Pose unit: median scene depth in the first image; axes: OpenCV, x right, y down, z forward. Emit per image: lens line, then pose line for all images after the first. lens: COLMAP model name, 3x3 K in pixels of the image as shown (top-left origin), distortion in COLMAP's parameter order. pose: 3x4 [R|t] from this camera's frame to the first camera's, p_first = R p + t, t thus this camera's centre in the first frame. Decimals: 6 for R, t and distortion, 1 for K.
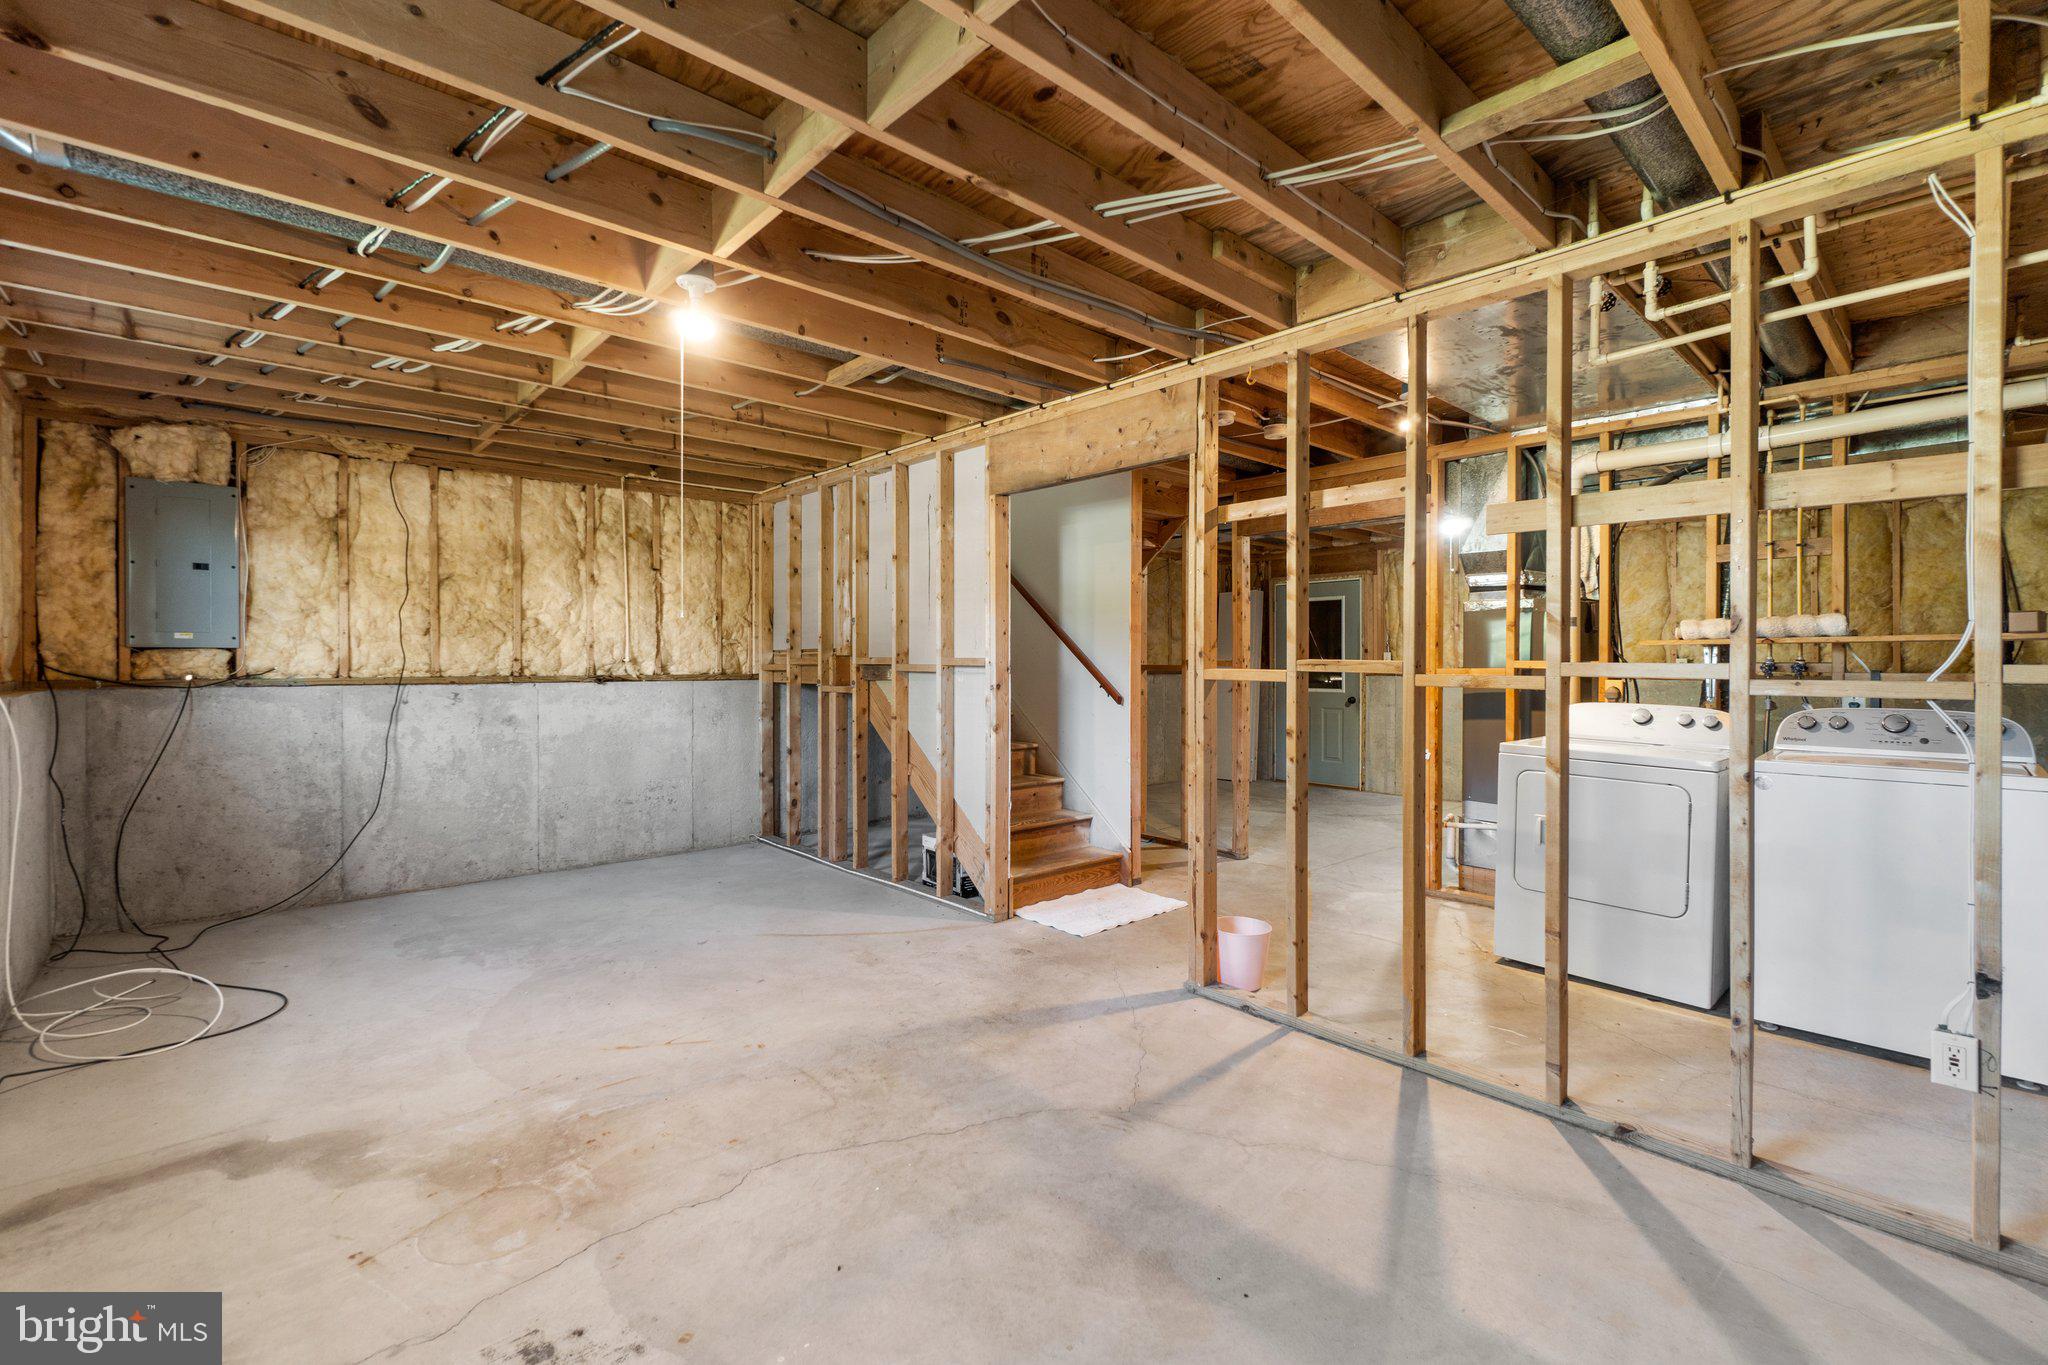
lens RADIAL K [[889.0, 0, 1029.8], [0, 889.0, 669.5], [0, 0, 1]] dist [-0.006361, 0.002475]
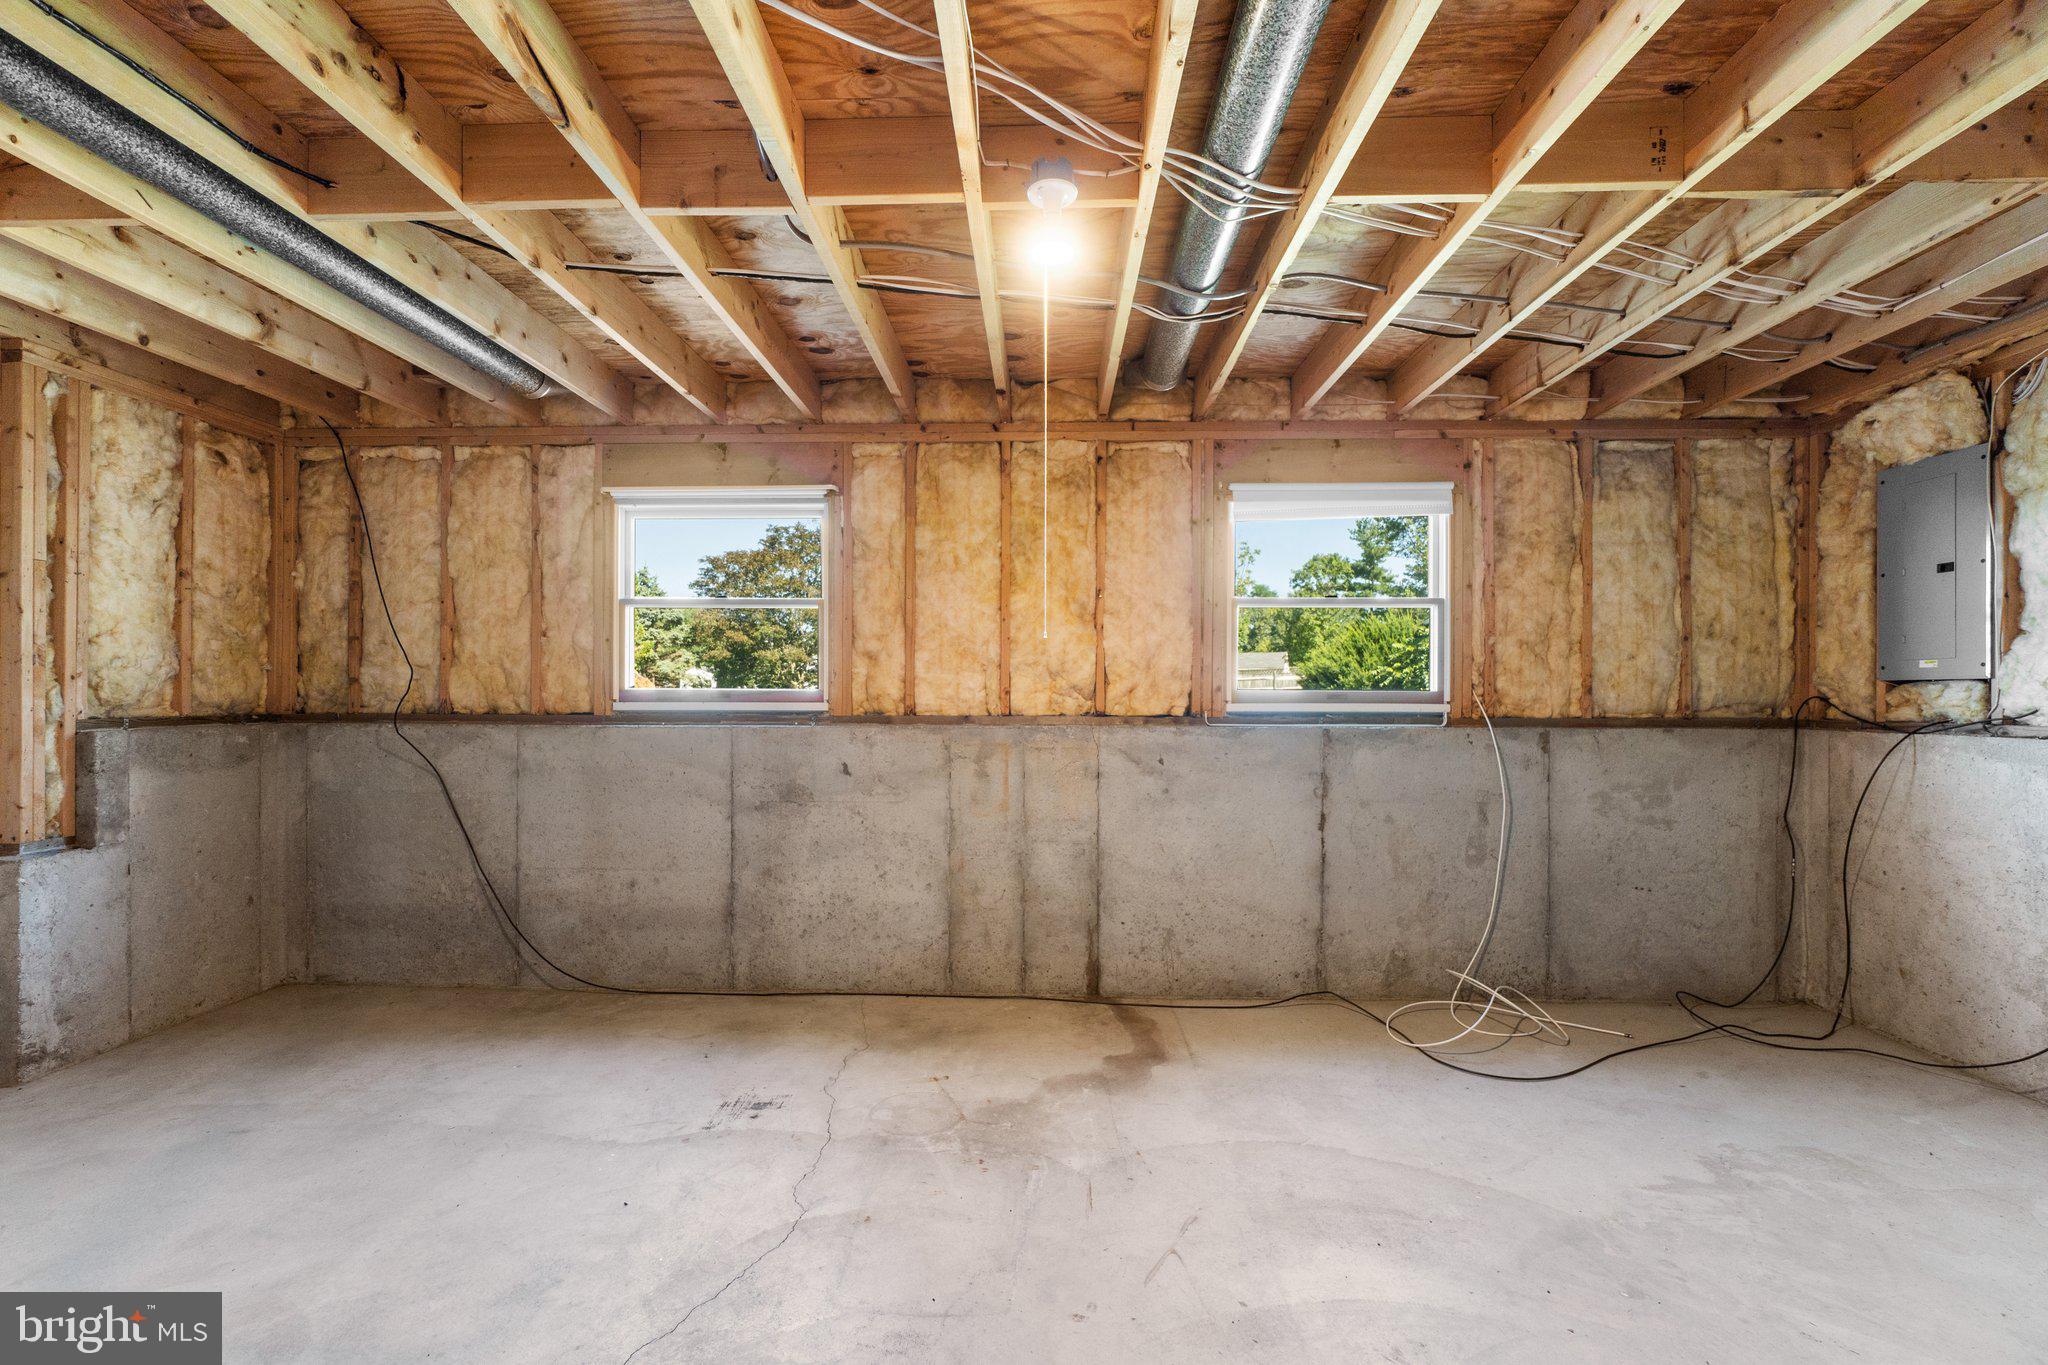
lens RADIAL K [[889.0, 0, 1011.5], [0, 889.0, 689.9], [0, 0, 1]] dist [-0.006361, 0.002475]
pose [[-0.704841, -0.008337, -0.709317, 0.126044], [-0.011164, 0.999937, -0.000660, -0.007596], [0.709278, 0.007454, -0.704890, 1.034280]]
